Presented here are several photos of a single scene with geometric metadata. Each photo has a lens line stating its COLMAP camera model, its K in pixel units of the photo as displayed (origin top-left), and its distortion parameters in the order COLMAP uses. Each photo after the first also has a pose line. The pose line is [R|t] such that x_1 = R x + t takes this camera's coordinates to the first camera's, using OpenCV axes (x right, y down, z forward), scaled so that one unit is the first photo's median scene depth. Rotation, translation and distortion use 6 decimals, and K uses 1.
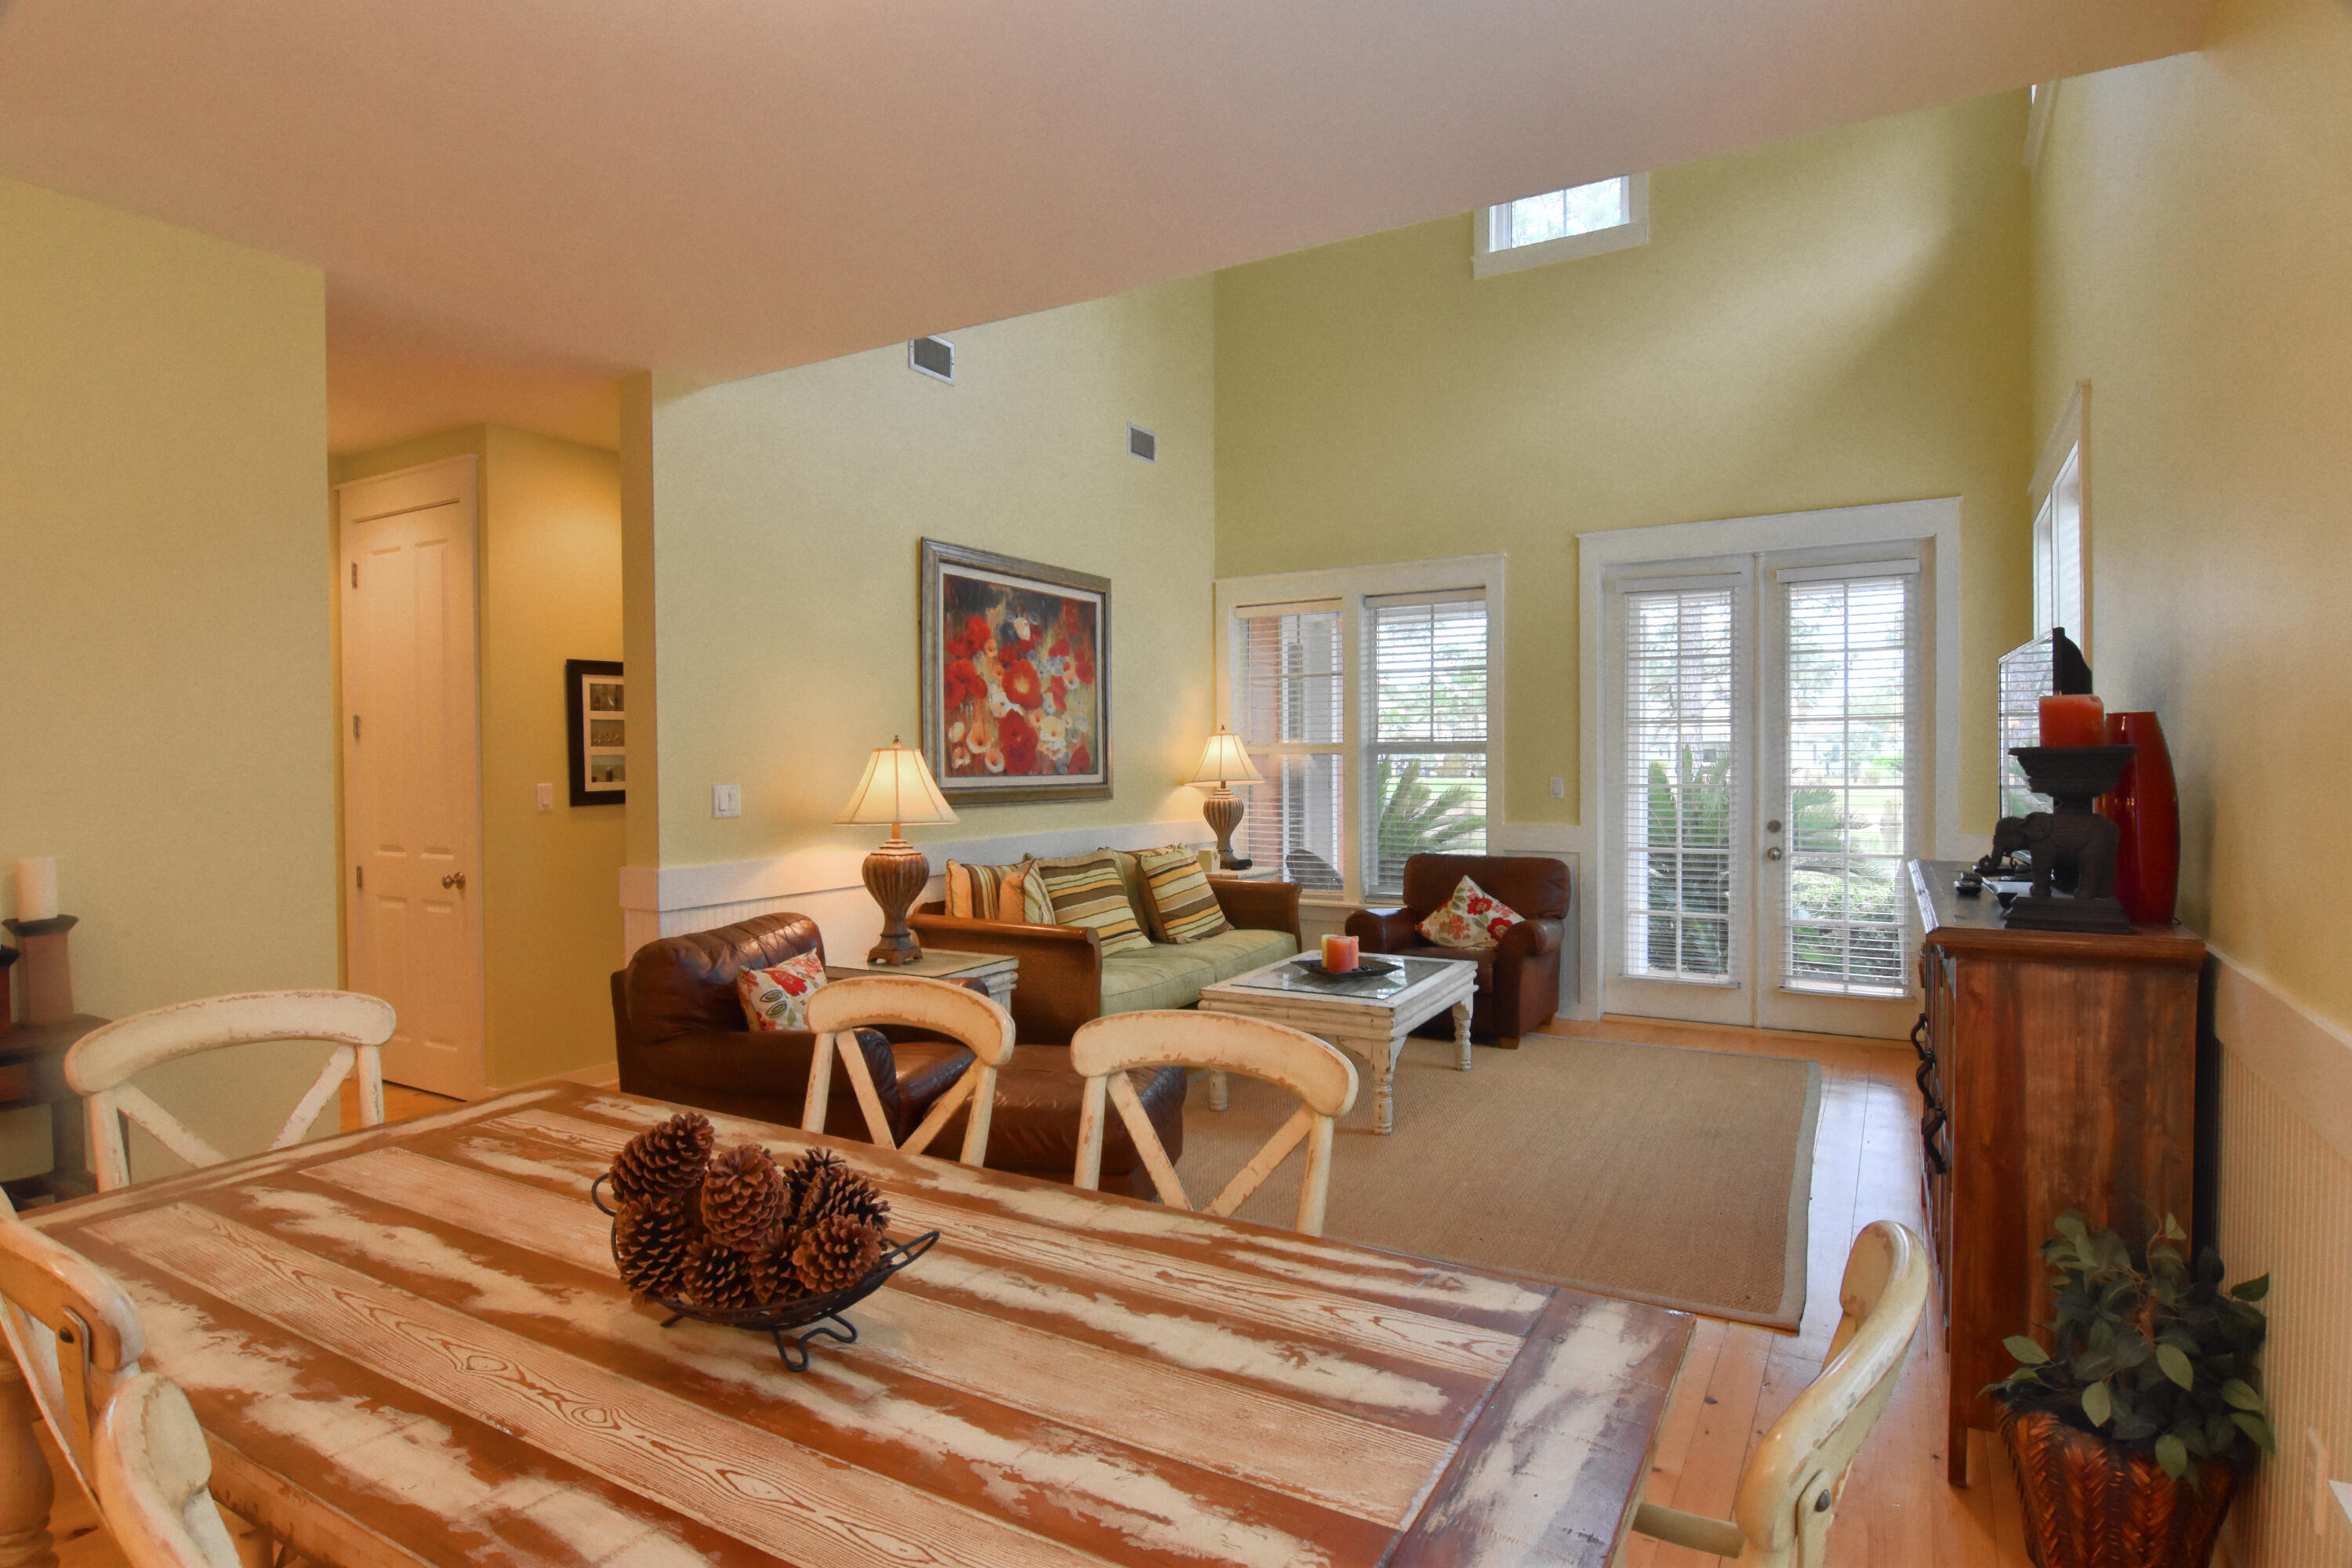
lens RADIAL K [[1234.0, 0, 1157.5], [0, 1234.0, 801.0], [0, 0, 1]] dist [-0.007513, -0.010630]
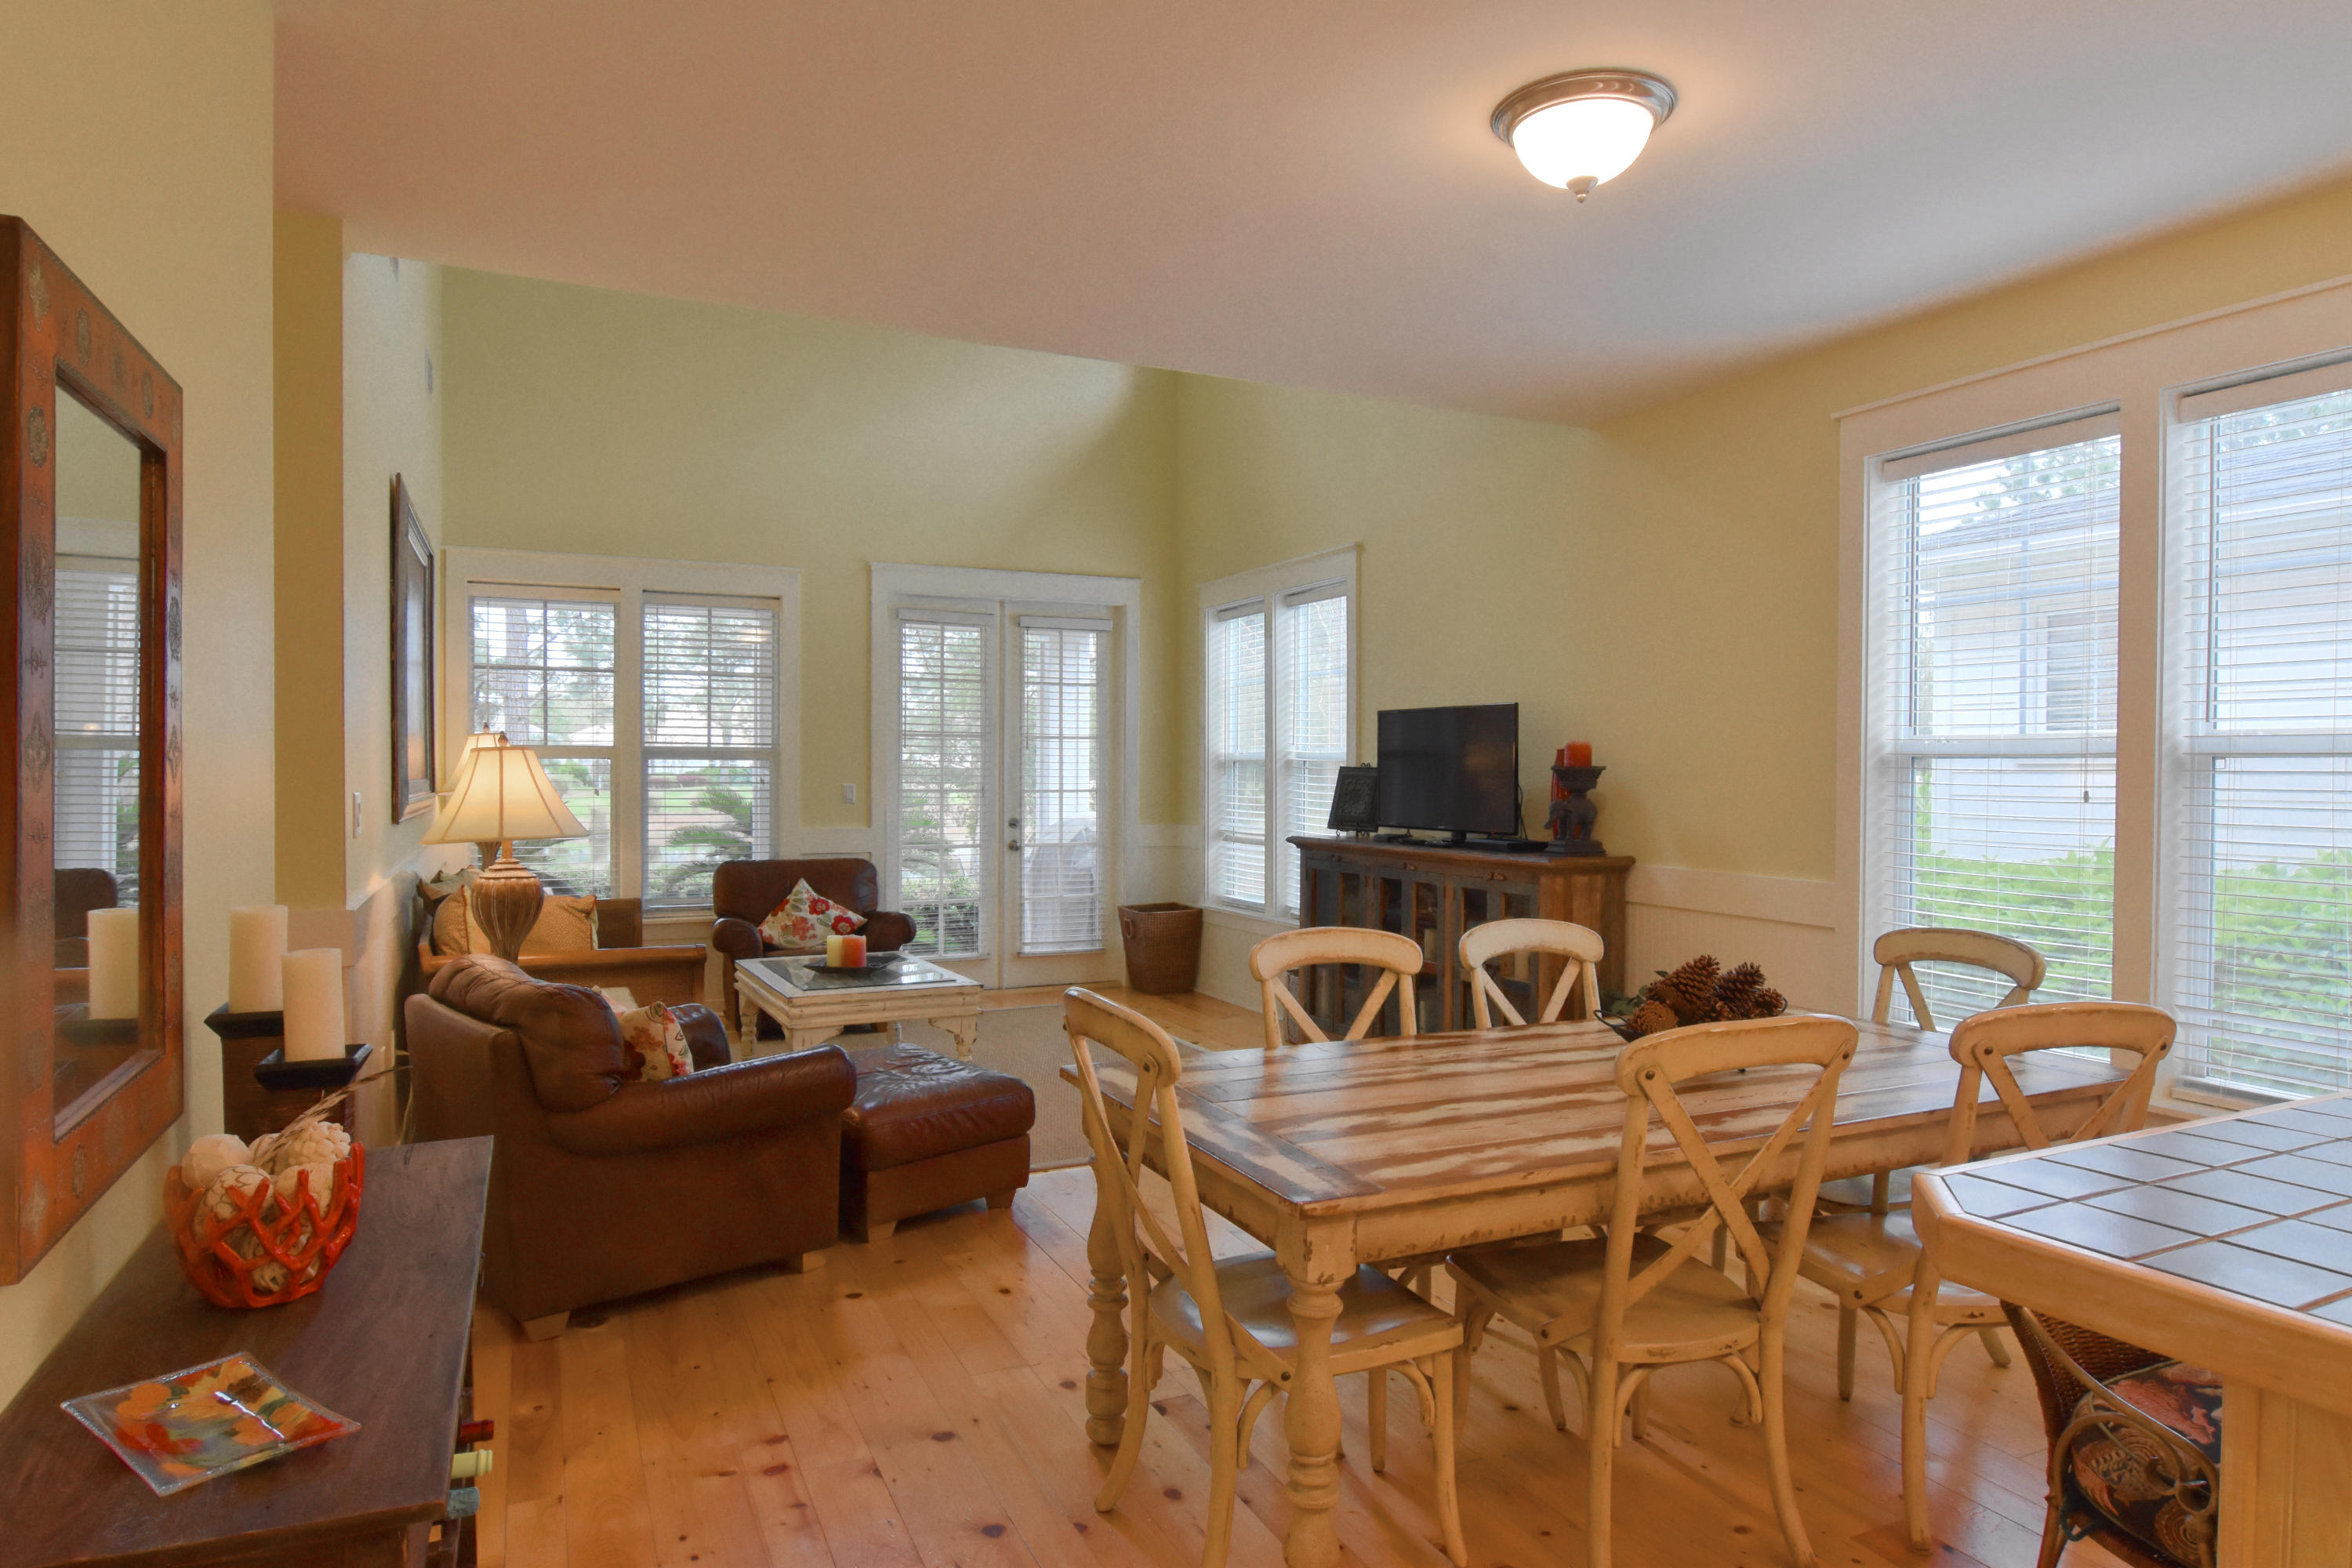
lens RADIAL K [[1367.1, 0, 1171.3], [0, 1367.1, 792.0], [0, 0, 1]] dist [0.001983, -0.004990]
pose [[0.565255, -0.006149, 0.824894, -0.564715], [0.016721, 0.999852, -0.004005, -0.002689], [-0.824747, 0.016057, 0.565274, 0.099929]]
